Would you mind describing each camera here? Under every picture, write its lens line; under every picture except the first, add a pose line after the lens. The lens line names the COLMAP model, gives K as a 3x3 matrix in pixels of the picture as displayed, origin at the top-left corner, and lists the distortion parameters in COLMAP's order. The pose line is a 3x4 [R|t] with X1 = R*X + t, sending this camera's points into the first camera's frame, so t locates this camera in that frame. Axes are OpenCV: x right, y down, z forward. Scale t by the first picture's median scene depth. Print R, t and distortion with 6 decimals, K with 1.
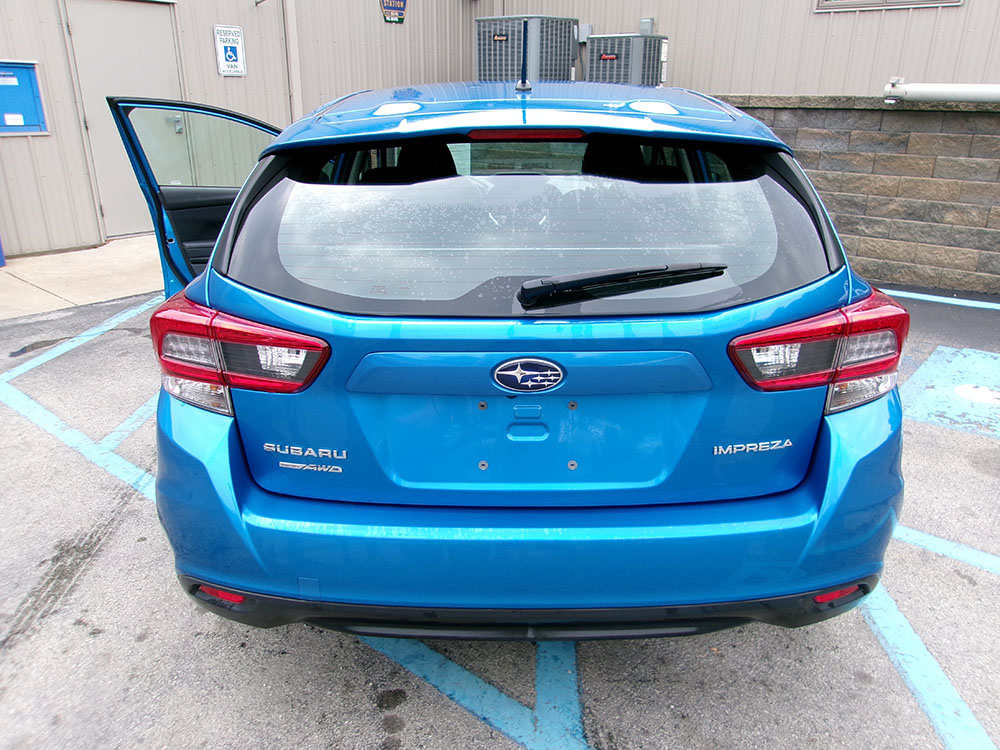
lens RADIAL K [[791.9, 0, 508.3], [0, 791.9, 377.6], [0, 0, 1]] dist [-0.021756, 0.031126]
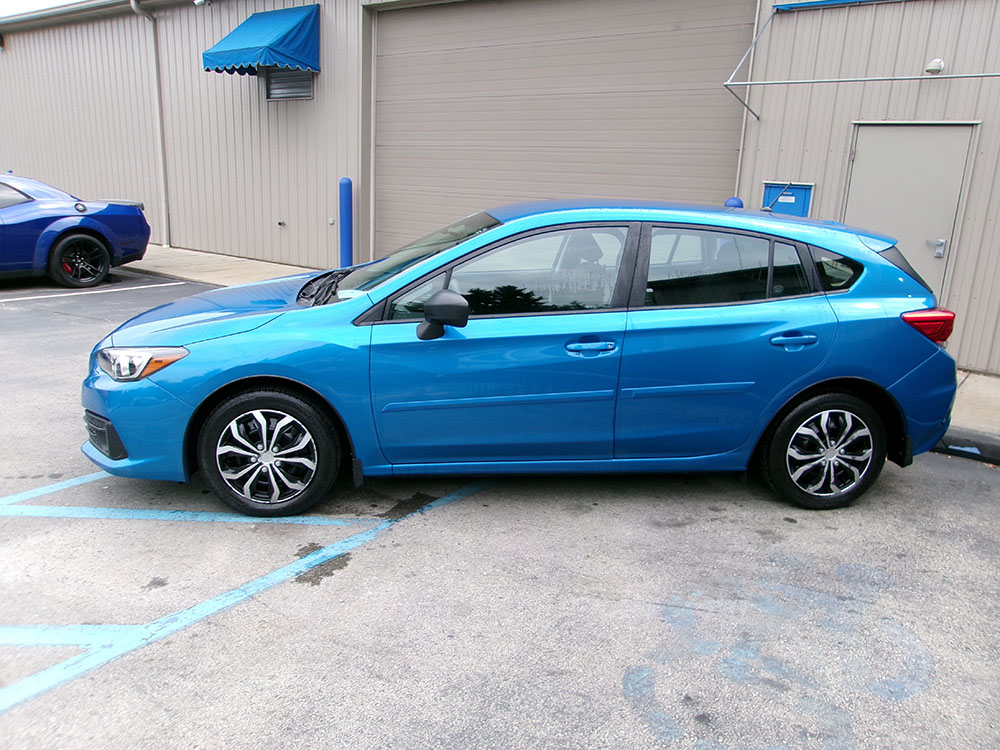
lens RADIAL K [[791.9, 0, 503.9], [0, 791.9, 371.3], [0, 0, 1]] dist [-0.021756, 0.031126]
pose [[0.034888, 0.235046, -0.971358, 0.591896], [-0.375048, 0.903992, 0.205275, -0.223903], [0.926349, 0.357144, 0.119692, 0.550980]]
